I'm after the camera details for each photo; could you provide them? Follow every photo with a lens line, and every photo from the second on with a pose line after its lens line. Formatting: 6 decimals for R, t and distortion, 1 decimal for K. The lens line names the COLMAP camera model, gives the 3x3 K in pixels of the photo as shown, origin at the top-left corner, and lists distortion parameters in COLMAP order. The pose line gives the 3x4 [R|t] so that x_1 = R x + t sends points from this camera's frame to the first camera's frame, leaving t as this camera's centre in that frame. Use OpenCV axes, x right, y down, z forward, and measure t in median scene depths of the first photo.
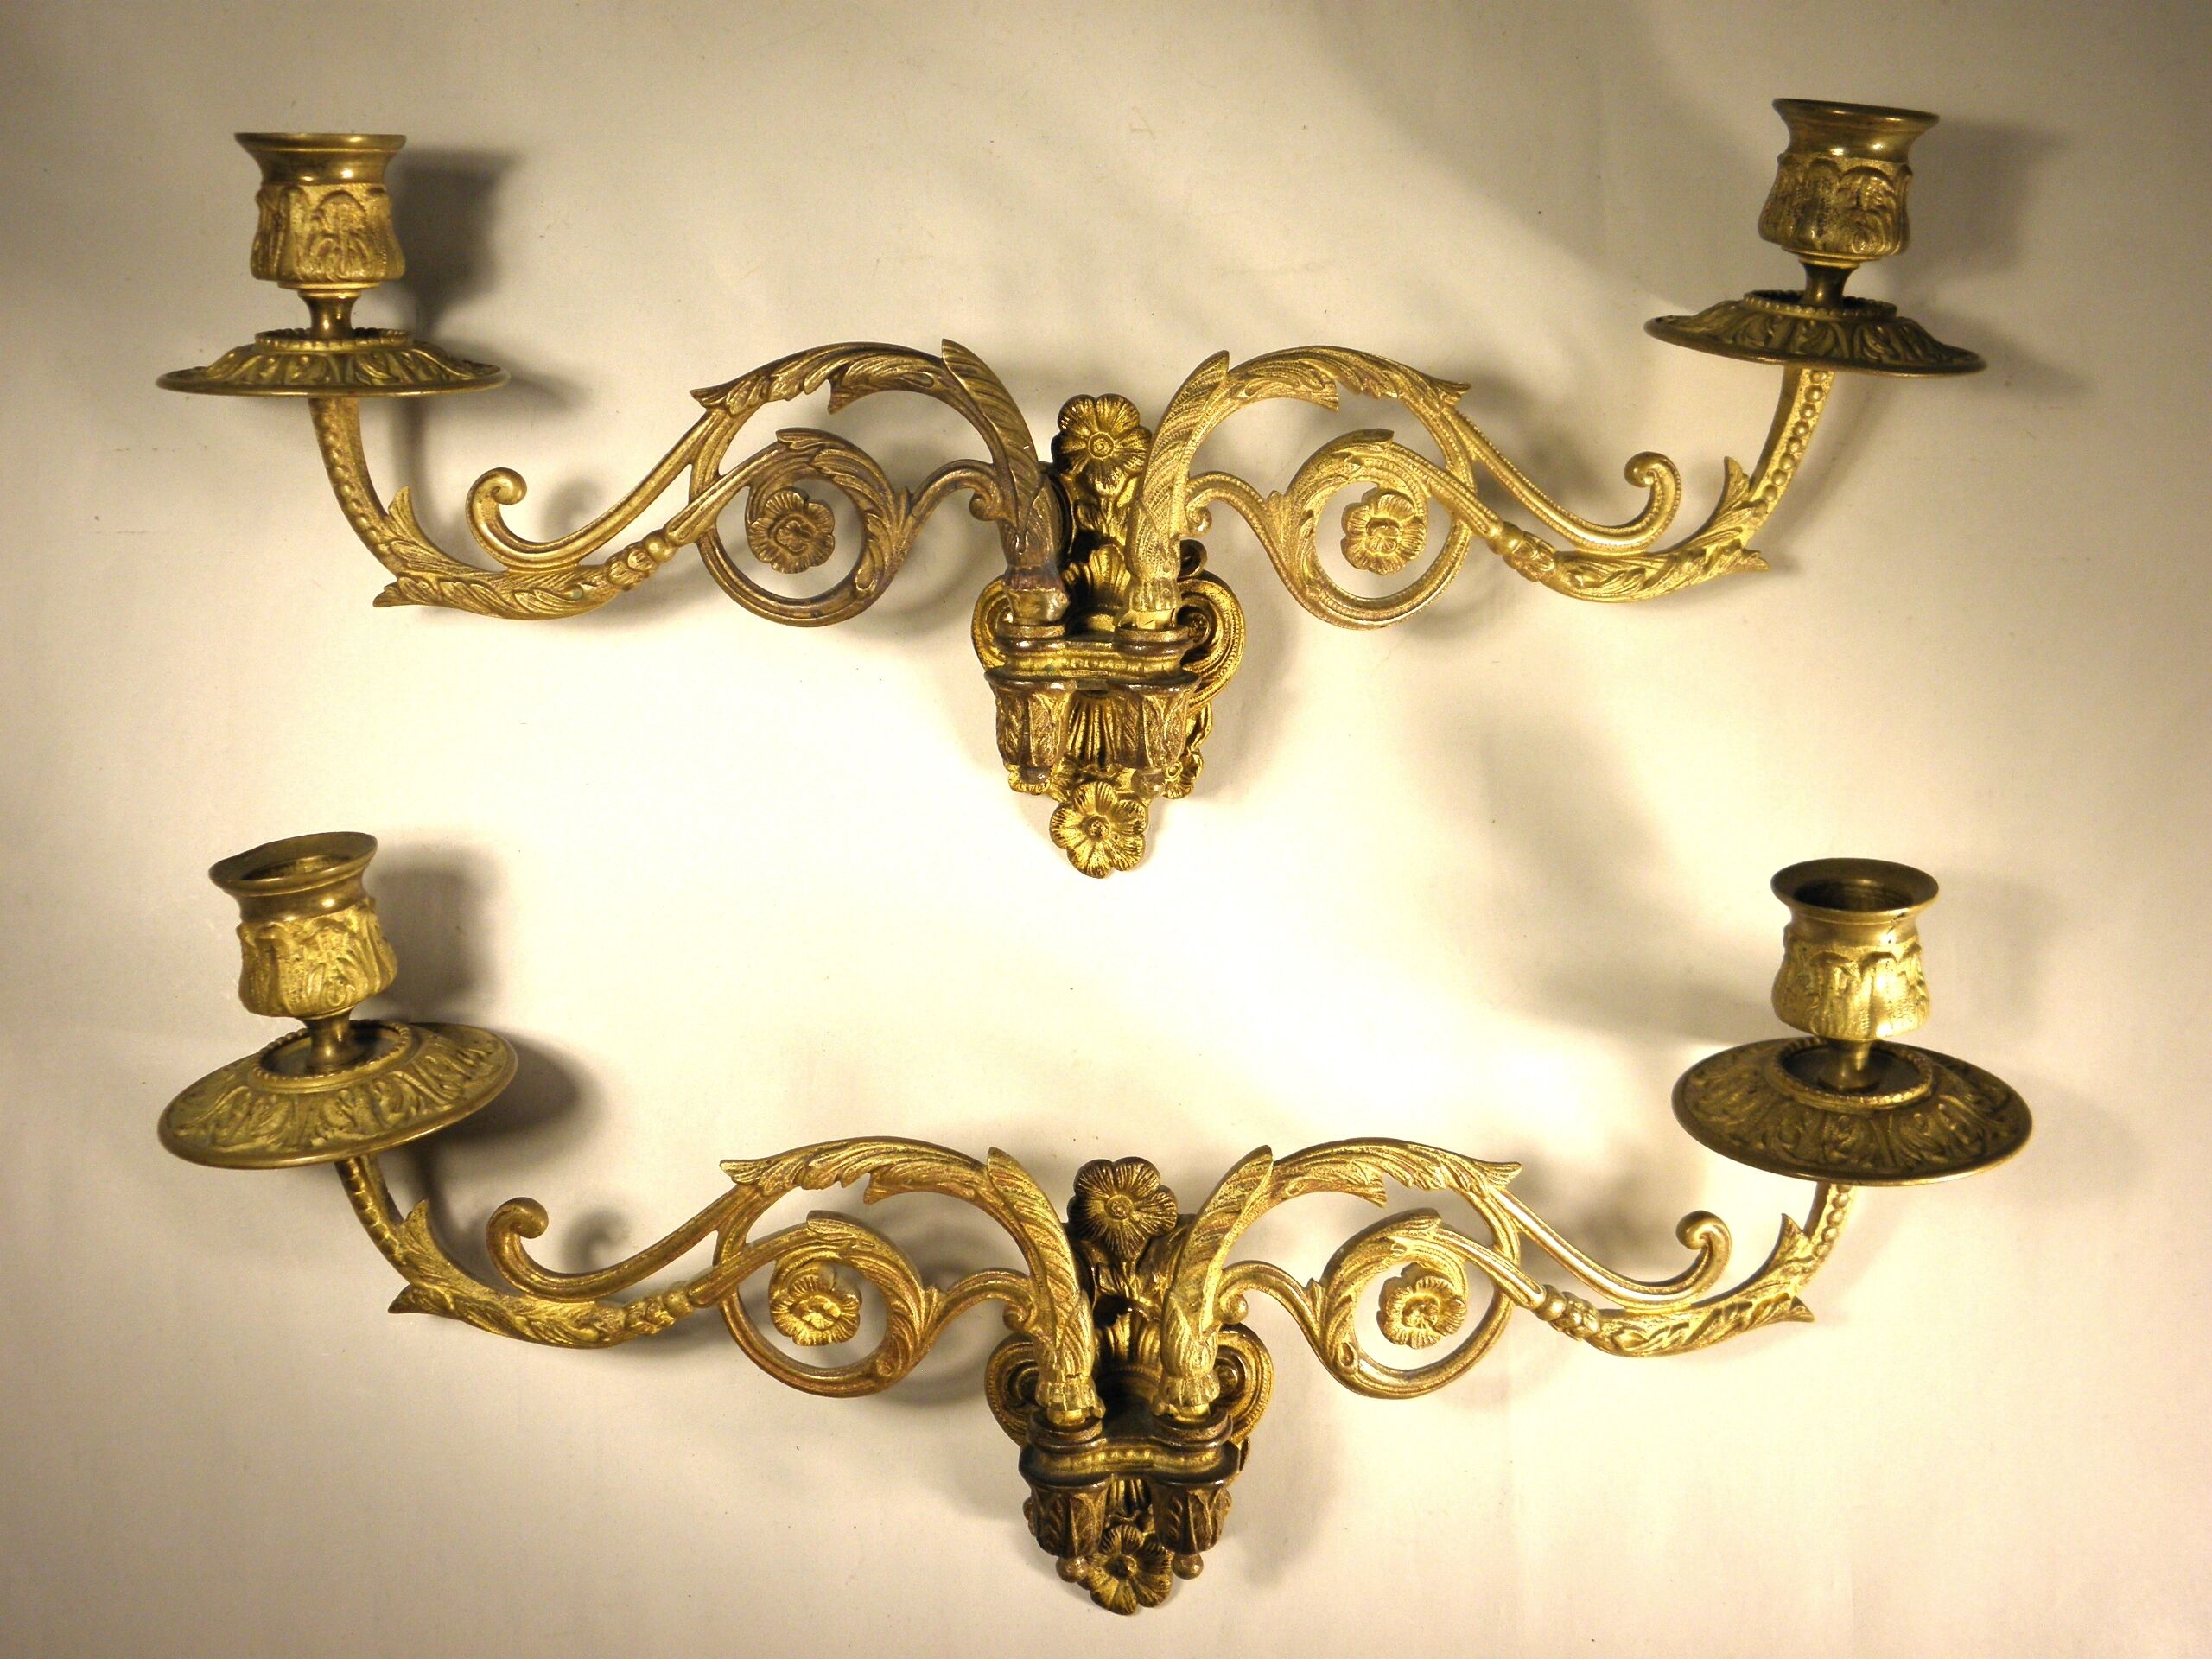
lens RADIAL K [[2566.7, 0, 1106.0], [0, 2566.7, 829.5], [0, 0, 1]] dist [-0.291312, 0.000122]
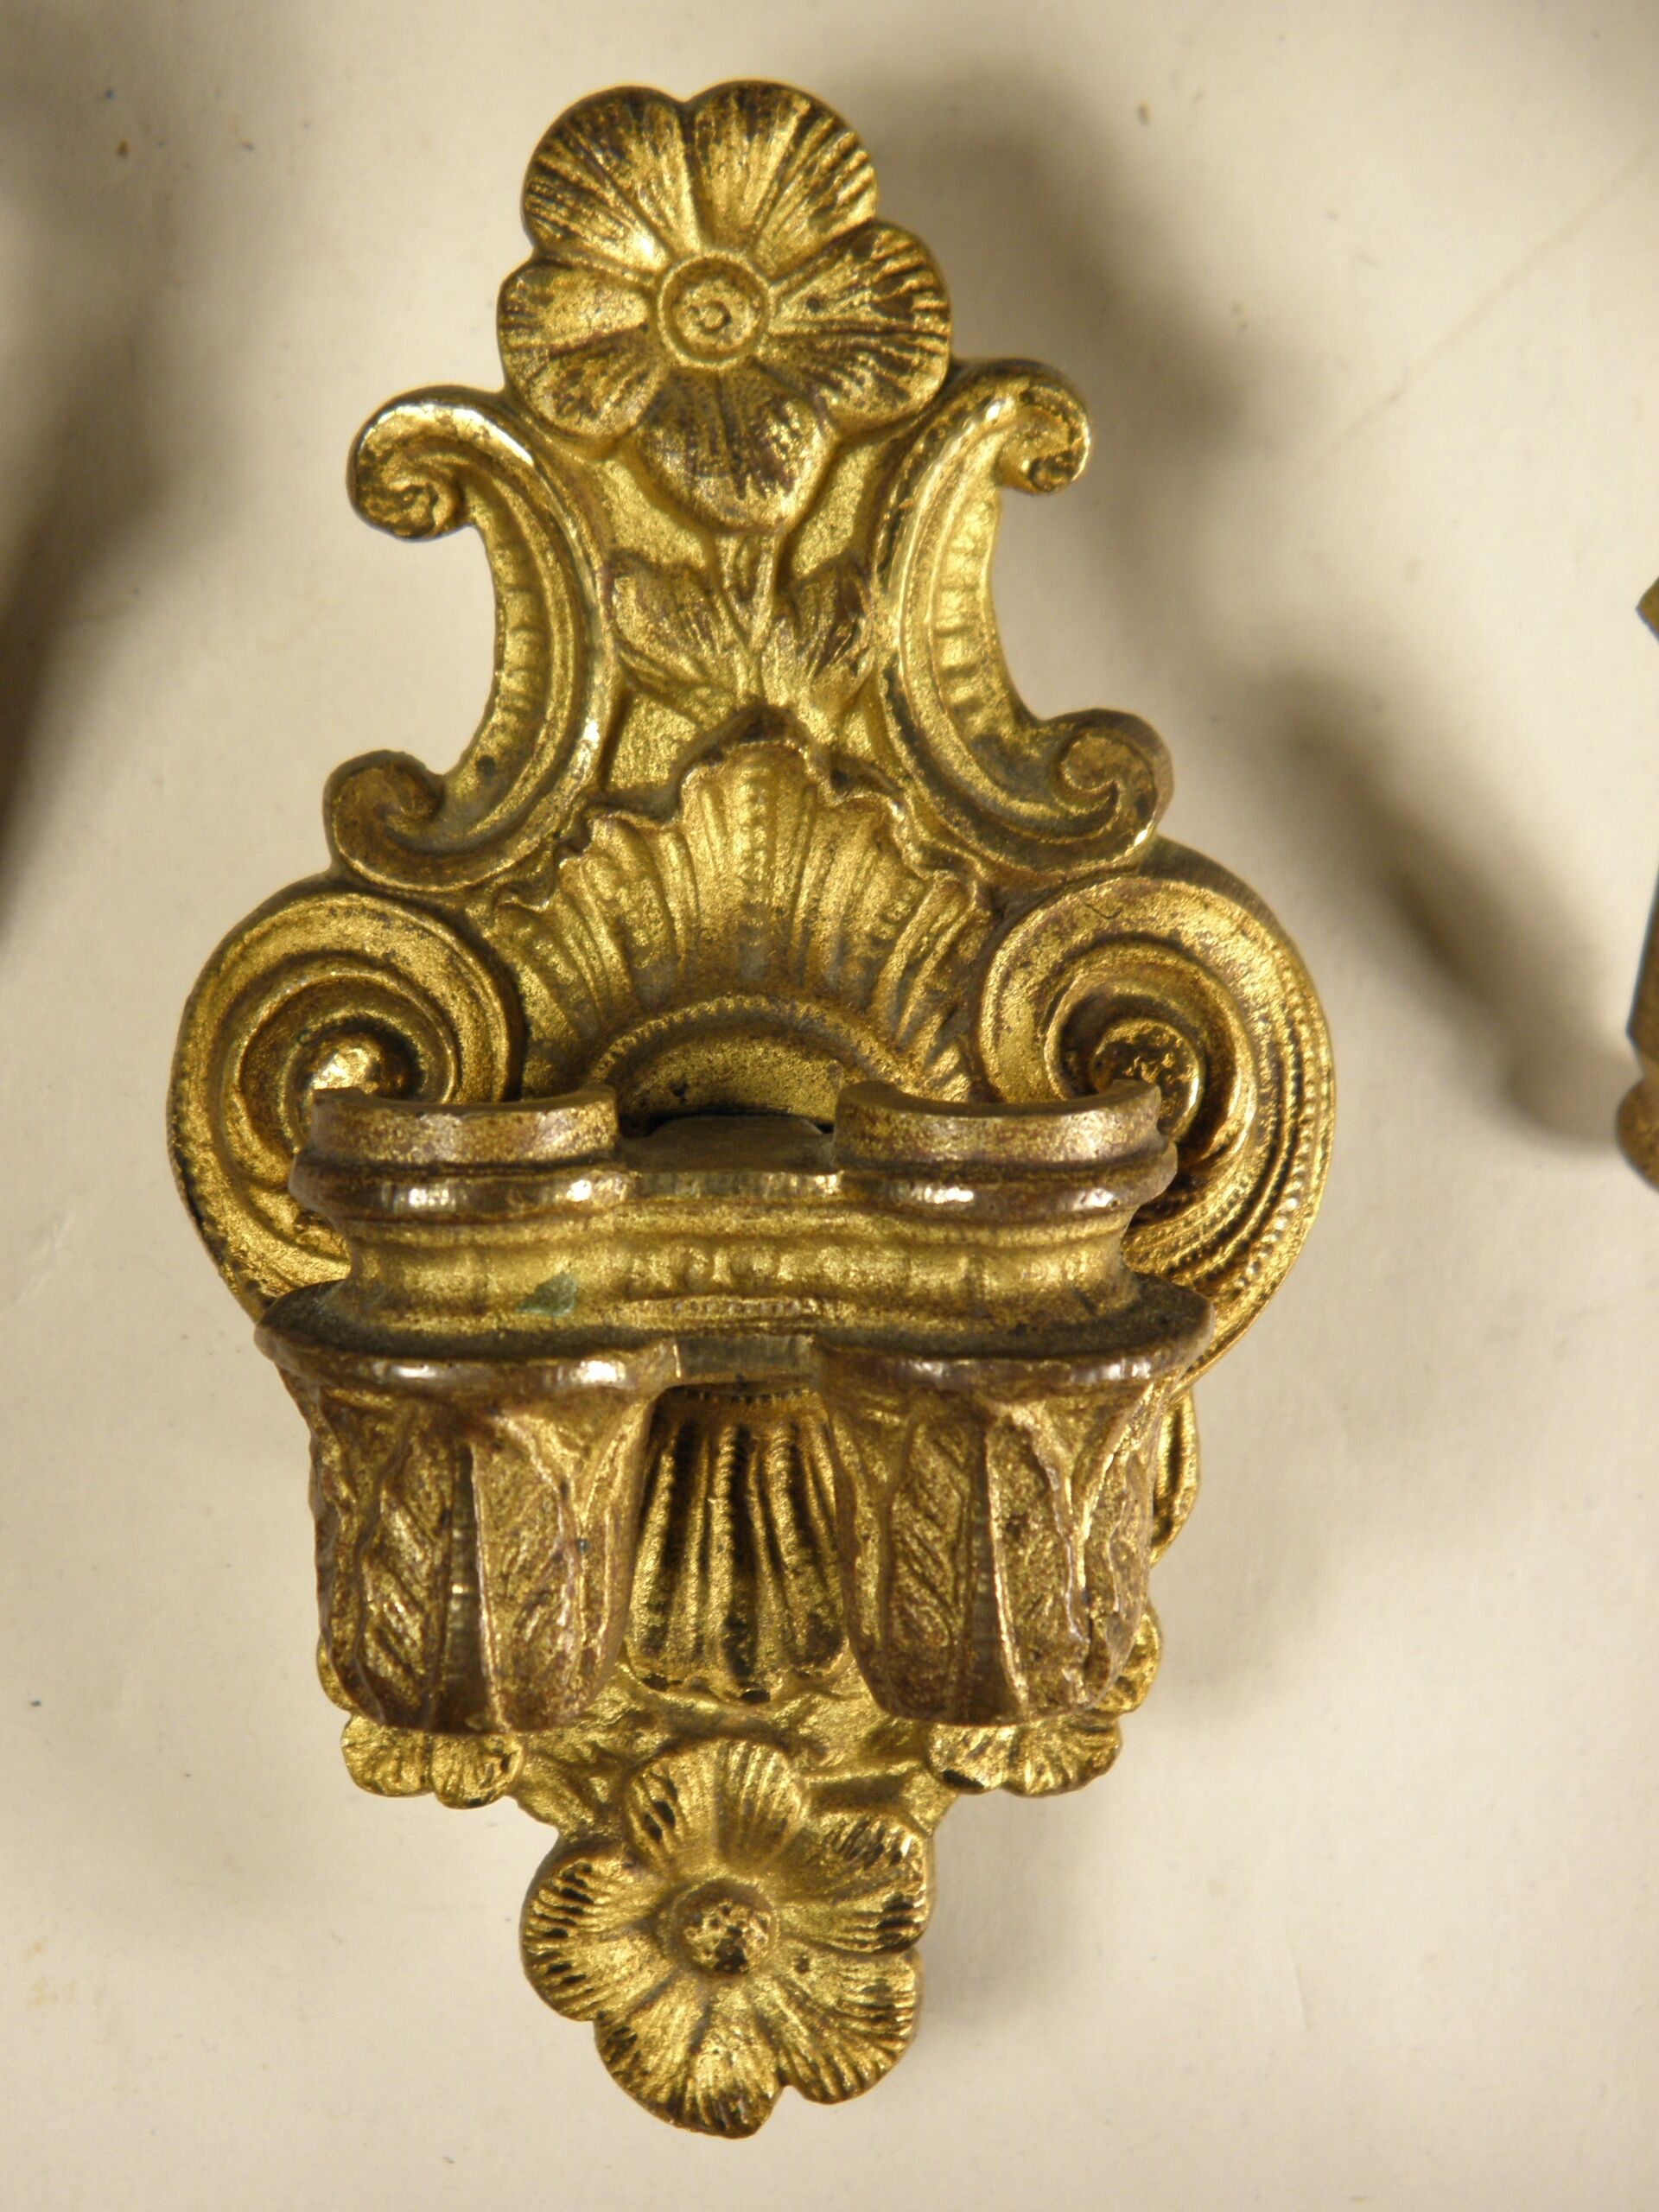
lens RADIAL K [[5092.9, 0, 829.5], [0, 5092.9, 1106.0], [0, 0, 1]] dist [0.087092, 0.064450]
pose [[0.991909, -0.036488, 0.121598, -0.050626], [0.043183, 0.997667, -0.052881, -0.053571], [-0.119385, 0.057704, 0.991170, 0.544194]]
